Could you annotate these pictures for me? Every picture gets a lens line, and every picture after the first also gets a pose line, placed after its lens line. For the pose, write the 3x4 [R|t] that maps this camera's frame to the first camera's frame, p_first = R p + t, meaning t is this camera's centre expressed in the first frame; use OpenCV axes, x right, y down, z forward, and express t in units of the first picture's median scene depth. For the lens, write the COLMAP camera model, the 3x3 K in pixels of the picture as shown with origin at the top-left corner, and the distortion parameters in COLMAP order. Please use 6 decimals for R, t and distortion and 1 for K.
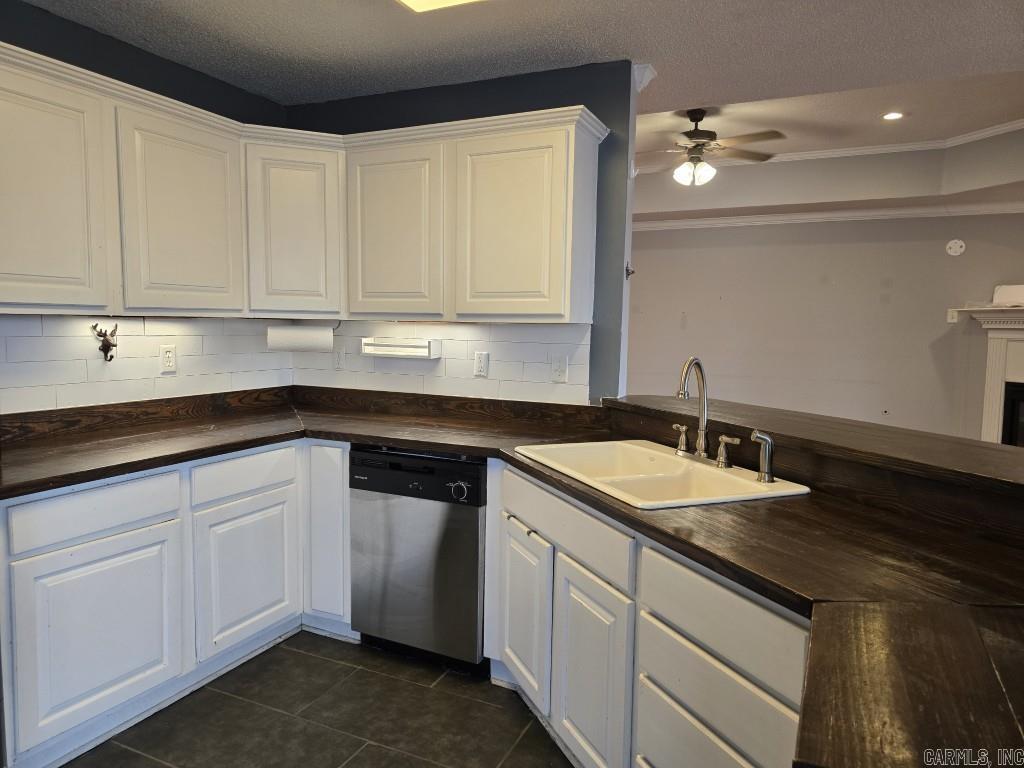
lens RADIAL K [[695.0, 0, 510.3], [0, 695.0, 385.7], [0, 0, 1]] dist [0.072119, -0.084293]
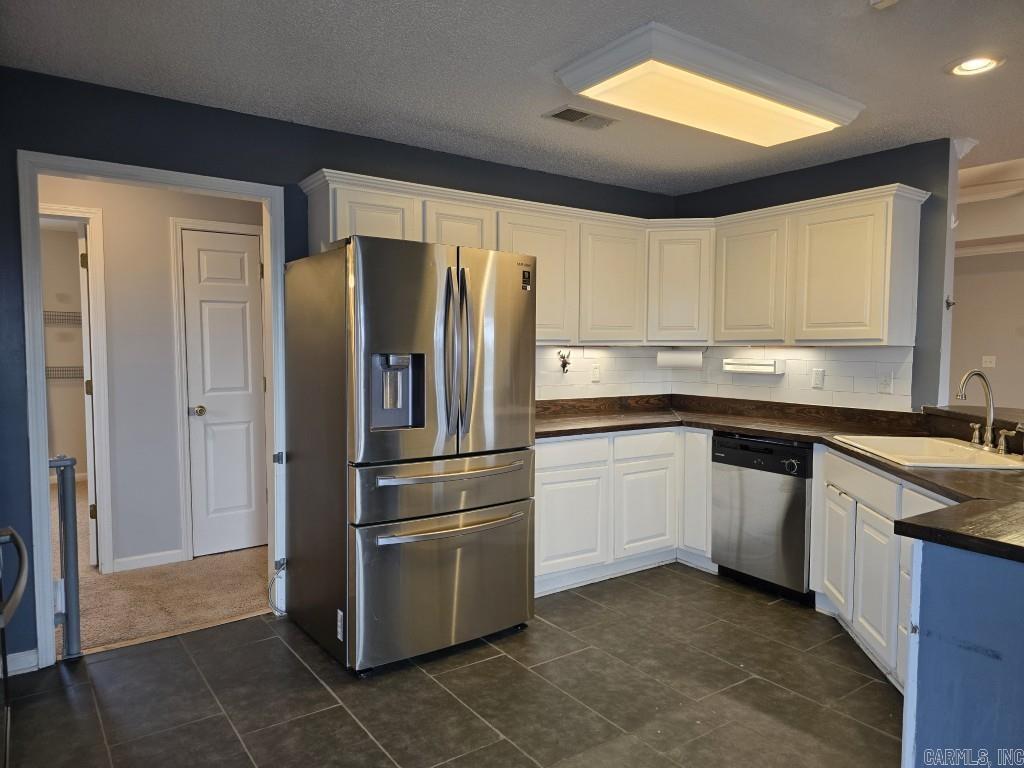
lens RADIAL K [[691.6, 0, 516.5], [0, 691.6, 386.1], [0, 0, 1]] dist [0.080391, -0.086517]
pose [[0.876176, 0.015868, -0.481730, 0.104546], [-0.034448, 0.998964, -0.029749, 0.045437], [0.480758, 0.042659, 0.875815, -0.449729]]
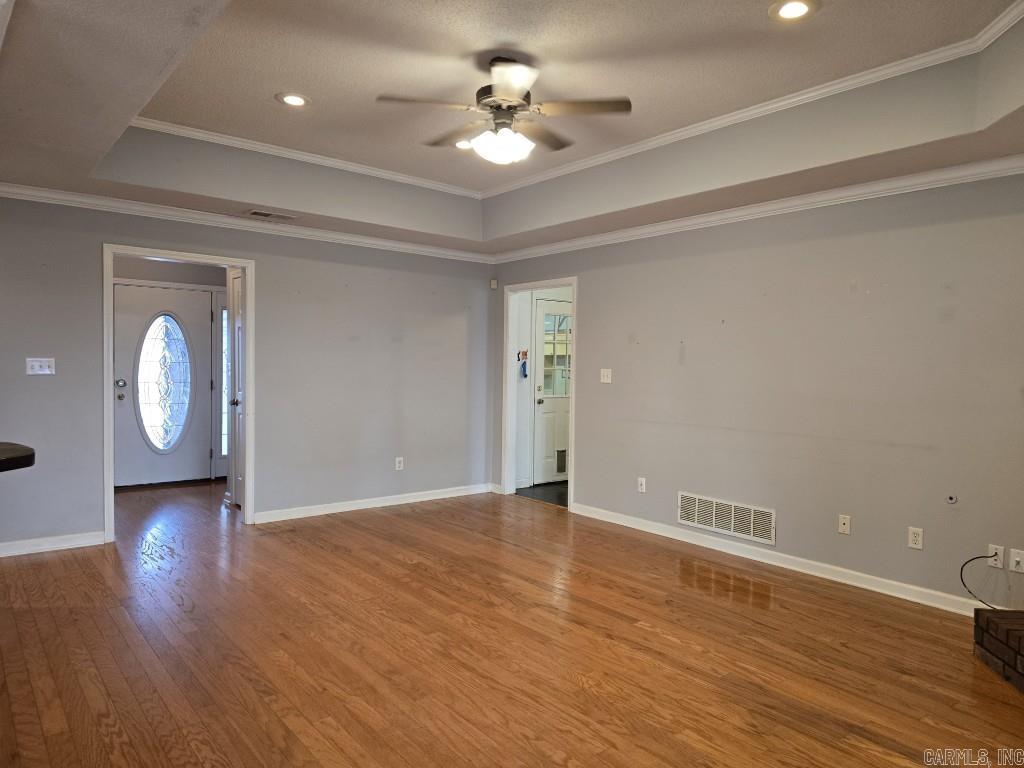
lens RADIAL K [[688.1, 0, 515.4], [0, 688.1, 385.7], [0, 0, 1]] dist [0.052256, -0.003264]
pose [[0.902258, 0.010816, -0.431062, 0.997589], [-0.039263, 0.997593, -0.057151, -0.025131], [0.429406, 0.068490, 0.900511, 0.632201]]
